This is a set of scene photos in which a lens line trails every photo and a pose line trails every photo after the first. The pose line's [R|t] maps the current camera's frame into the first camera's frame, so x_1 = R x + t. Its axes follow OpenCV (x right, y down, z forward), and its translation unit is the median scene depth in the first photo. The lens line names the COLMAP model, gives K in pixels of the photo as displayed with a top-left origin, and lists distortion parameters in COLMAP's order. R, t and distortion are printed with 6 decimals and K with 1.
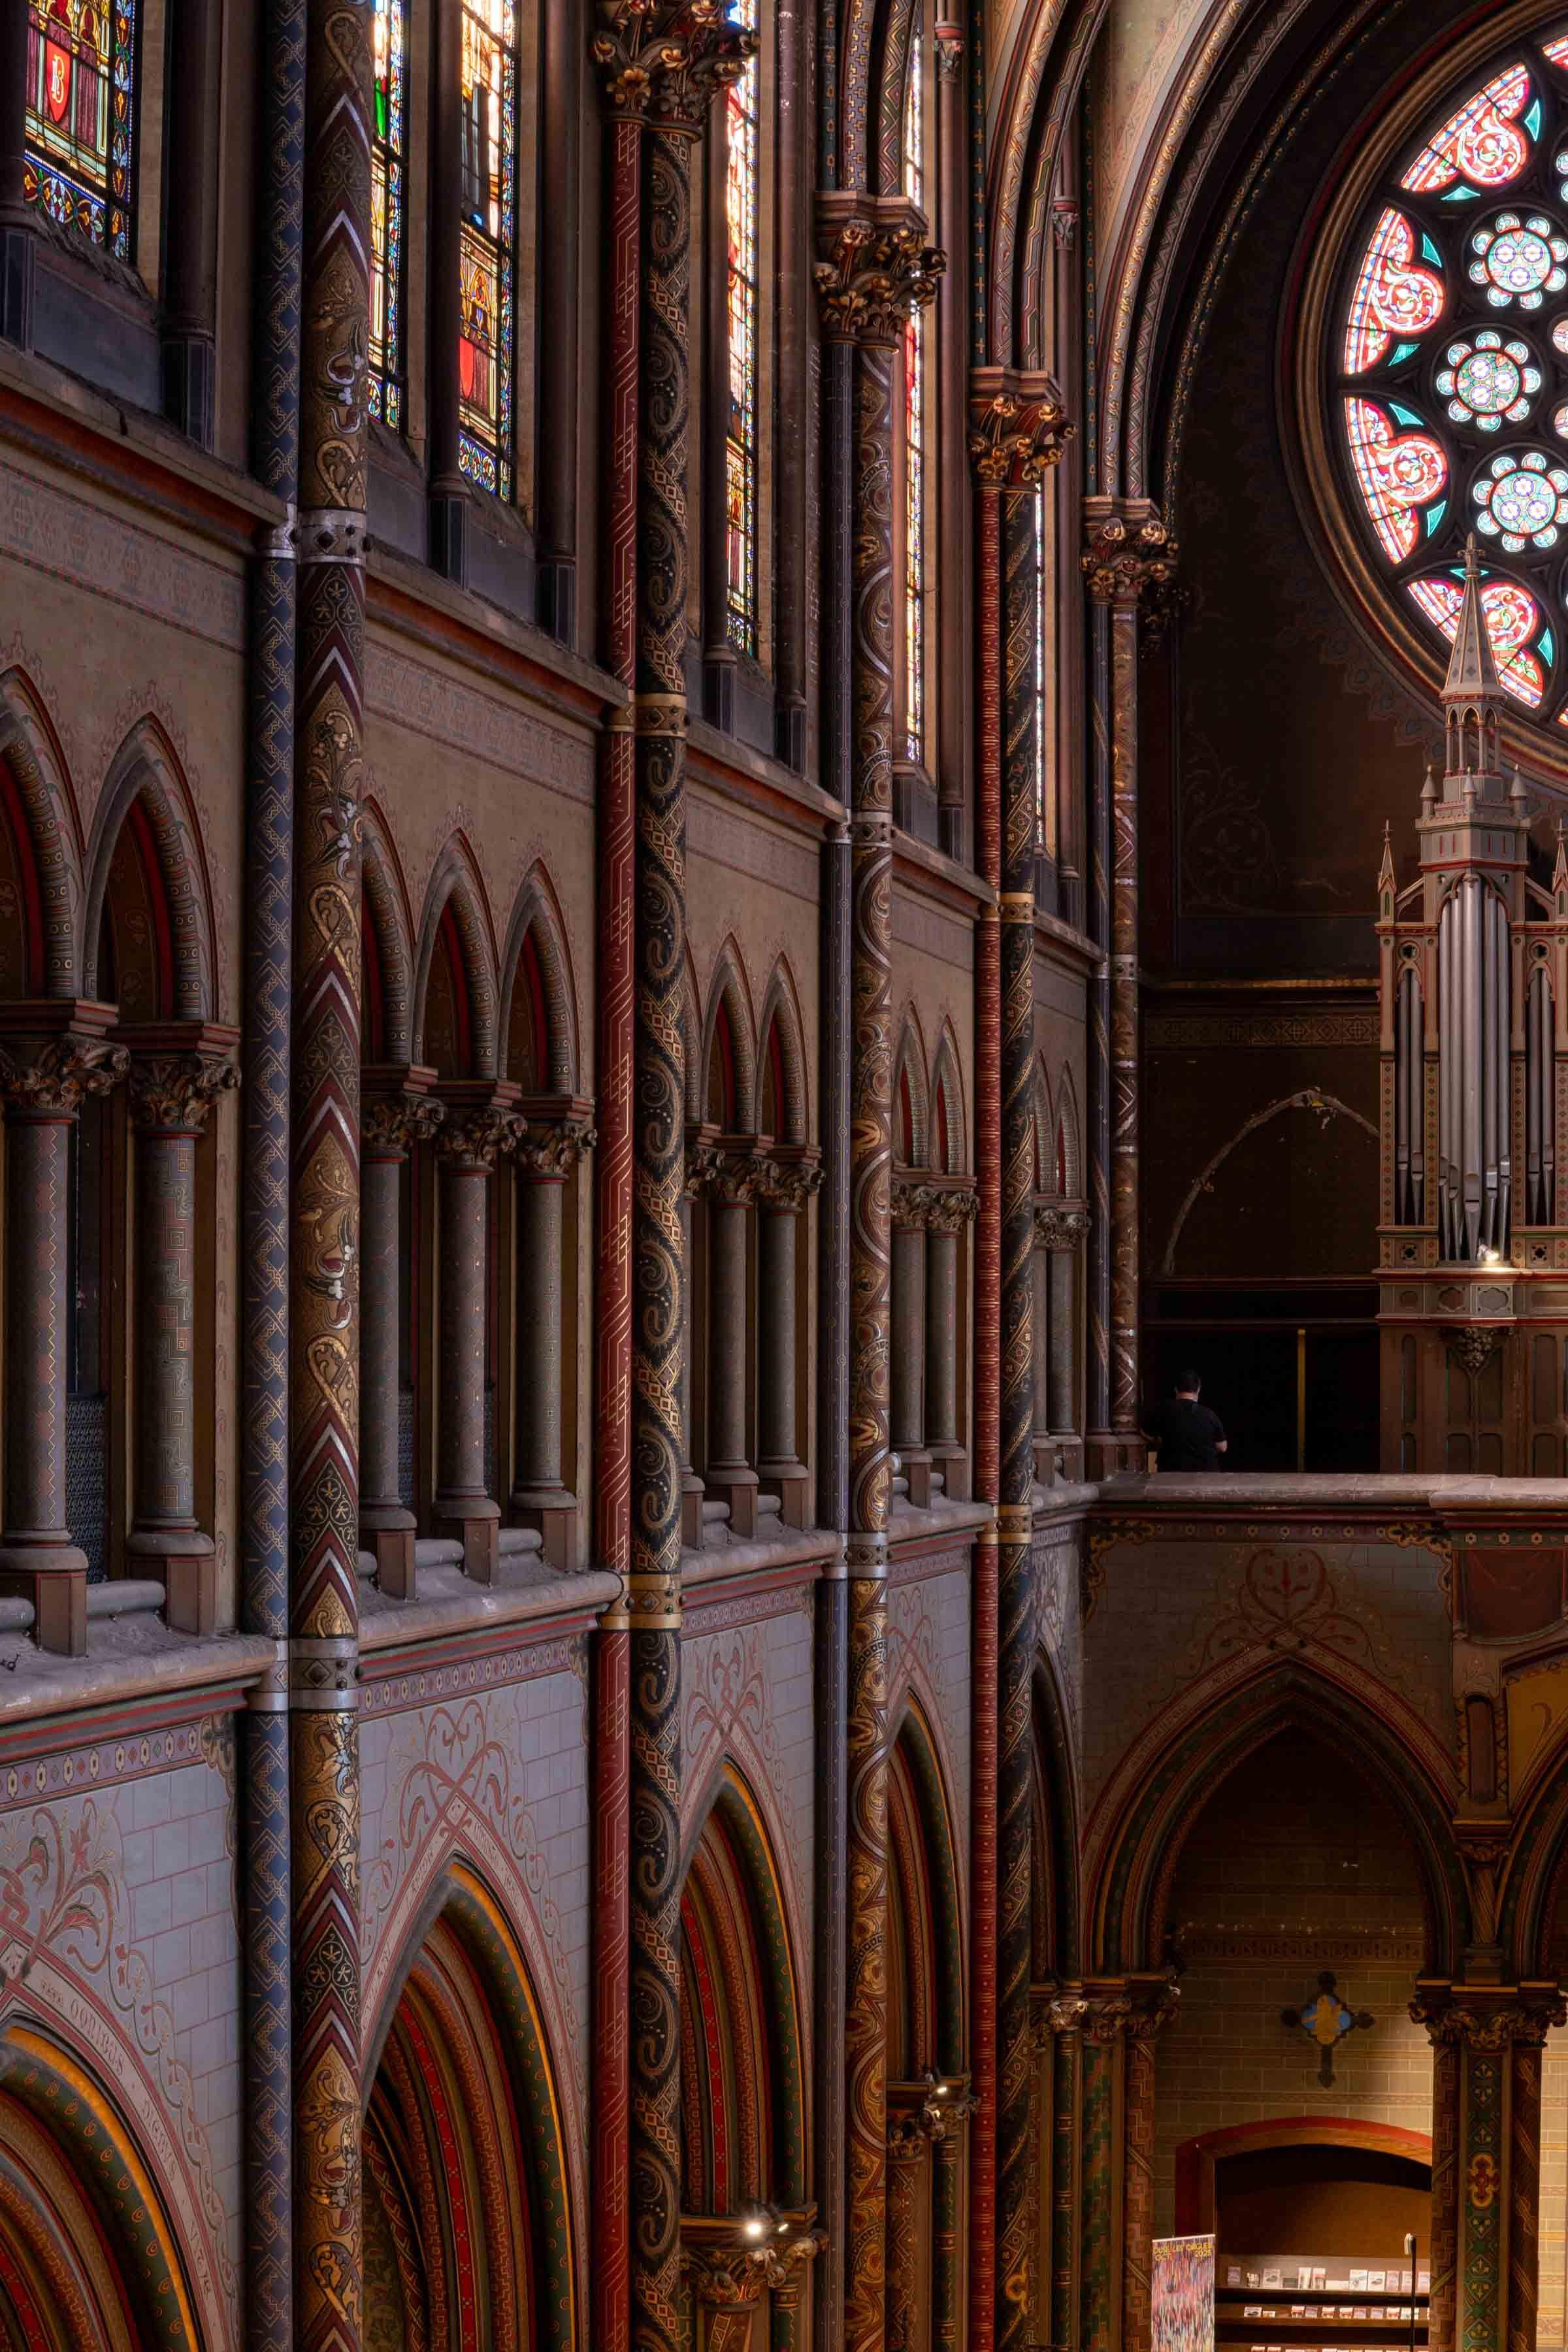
lens RADIAL K [[4715.9, 0, 814.7], [0, 4715.9, 1179.8], [0, 0, 1]] dist [-0.300774, -0.047376]
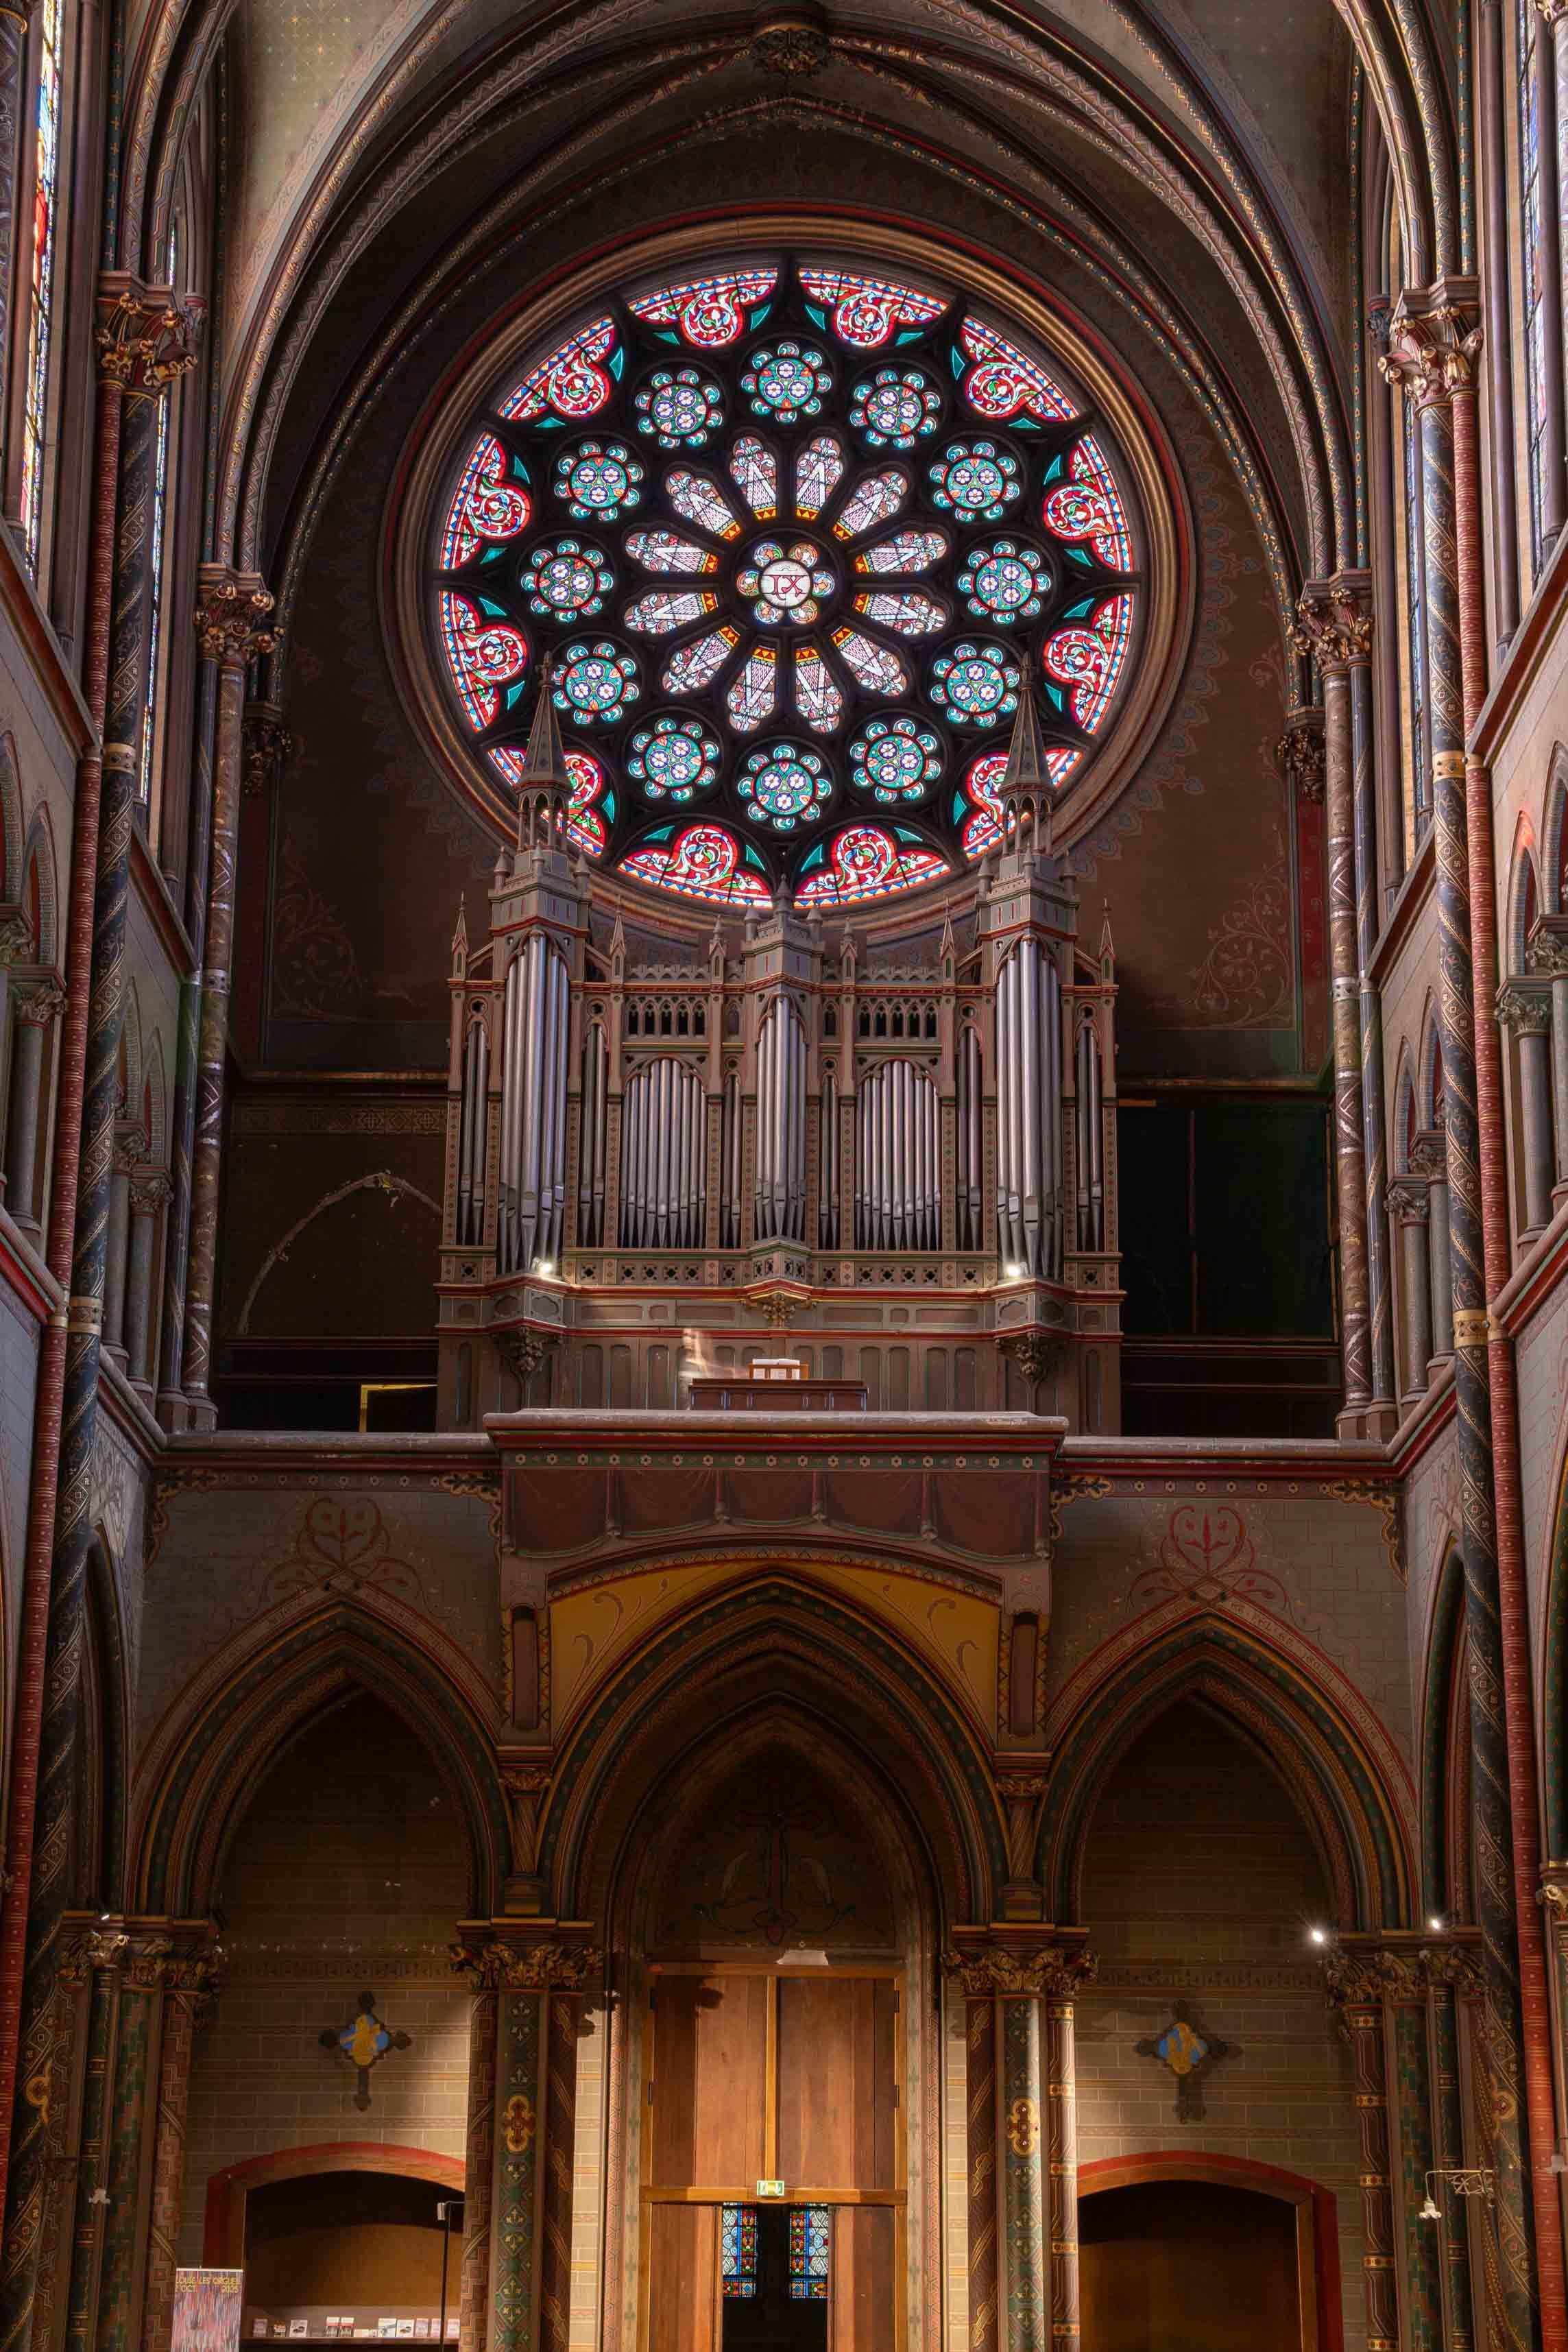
lens RADIAL K [[3904.1, 0, 749.4], [0, 3904.1, 1183.1], [0, 0, 1]] dist [0.099564, 0.625595]
pose [[0.979433, 0.063858, 0.191396, 0.016098], [-0.017108, 0.971462, -0.236576, 0.209464], [-0.201041, 0.228436, 0.952575, 0.121510]]
